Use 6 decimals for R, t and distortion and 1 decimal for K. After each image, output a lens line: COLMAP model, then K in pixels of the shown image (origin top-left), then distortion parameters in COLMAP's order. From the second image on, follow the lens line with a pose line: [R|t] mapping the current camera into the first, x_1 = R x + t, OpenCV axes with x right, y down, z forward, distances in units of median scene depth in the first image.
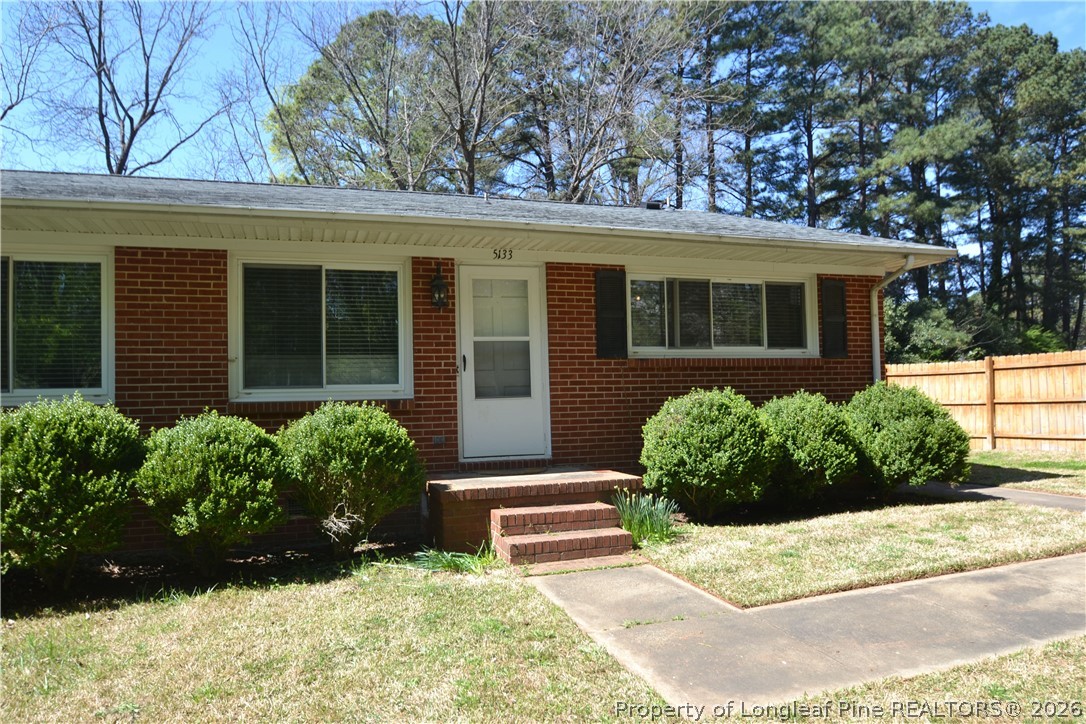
lens RADIAL K [[695.8, 0, 543.0], [0, 695.8, 362.0], [0, 0, 1]] dist [-0.035940, -0.000215]
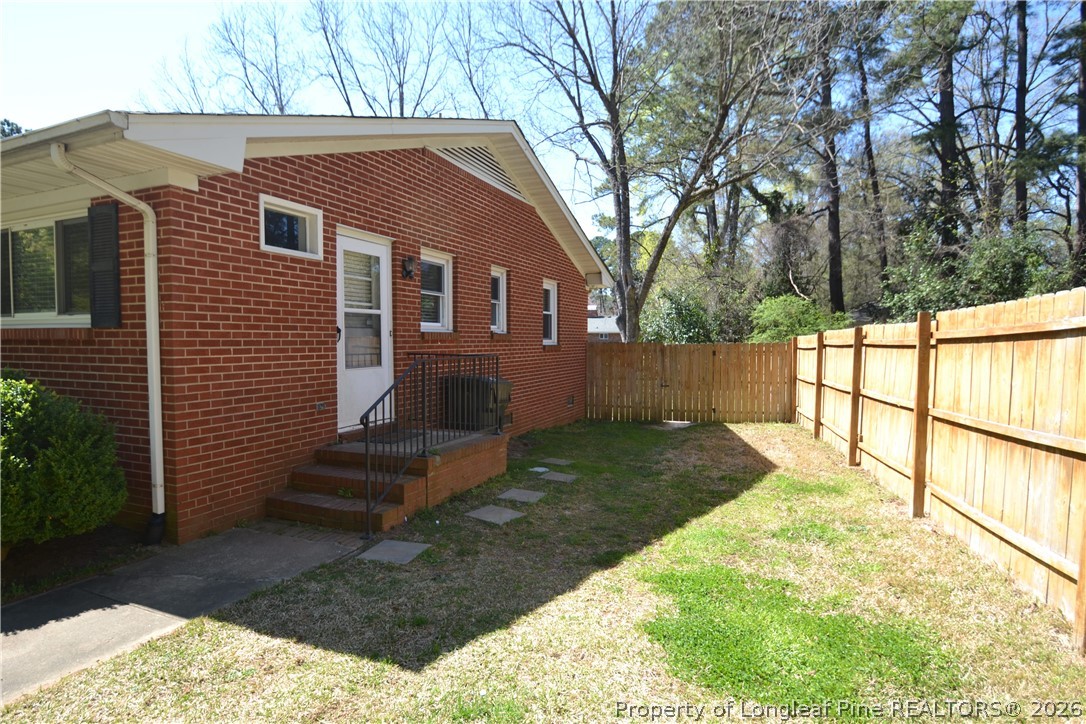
lens RADIAL K [[533.0, 0, 545.1], [0, 533.0, 347.2], [0, 0, 1]] dist [-0.000602, -0.000054]
pose [[0.761925, 0.027597, -0.647077, 1.240644], [0.009848, 0.998483, 0.054180, -0.012428], [0.647590, -0.047654, 0.760497, 1.033034]]
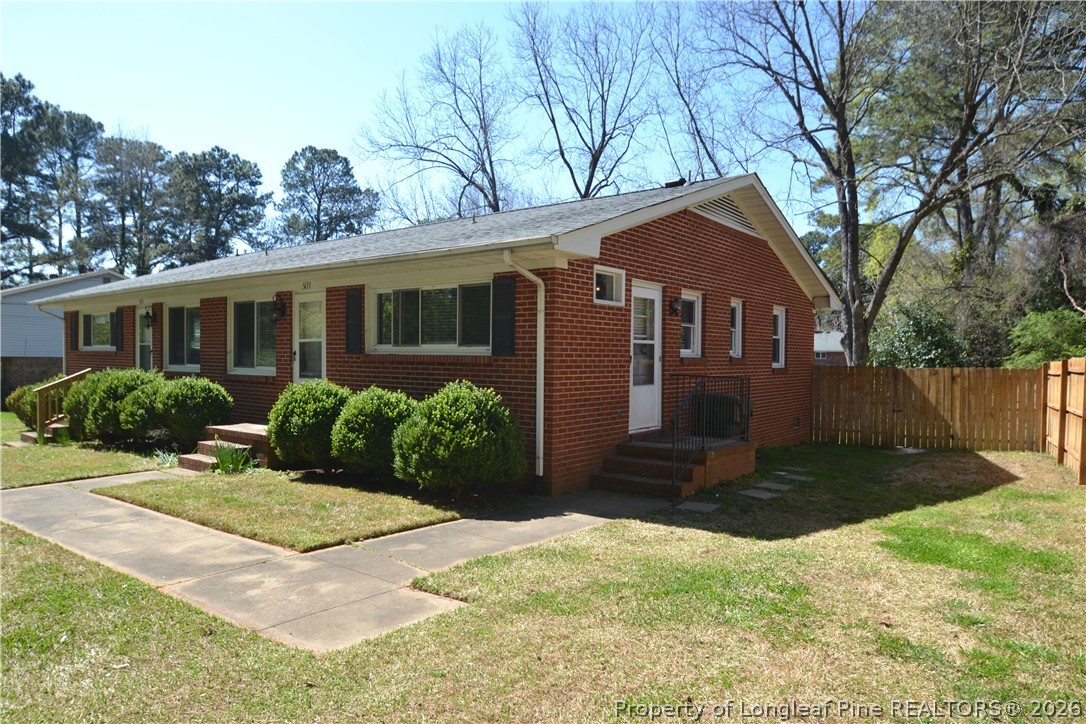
lens RADIAL K [[691.1, 0, 543.0], [0, 691.1, 362.0], [0, 0, 1]] dist [-0.023112, 0.002733]
pose [[0.569049, 0.031704, -0.821692, 1.501113], [0.012171, 0.998822, 0.046967, -0.050838], [0.822214, -0.036727, 0.567993, 0.556850]]
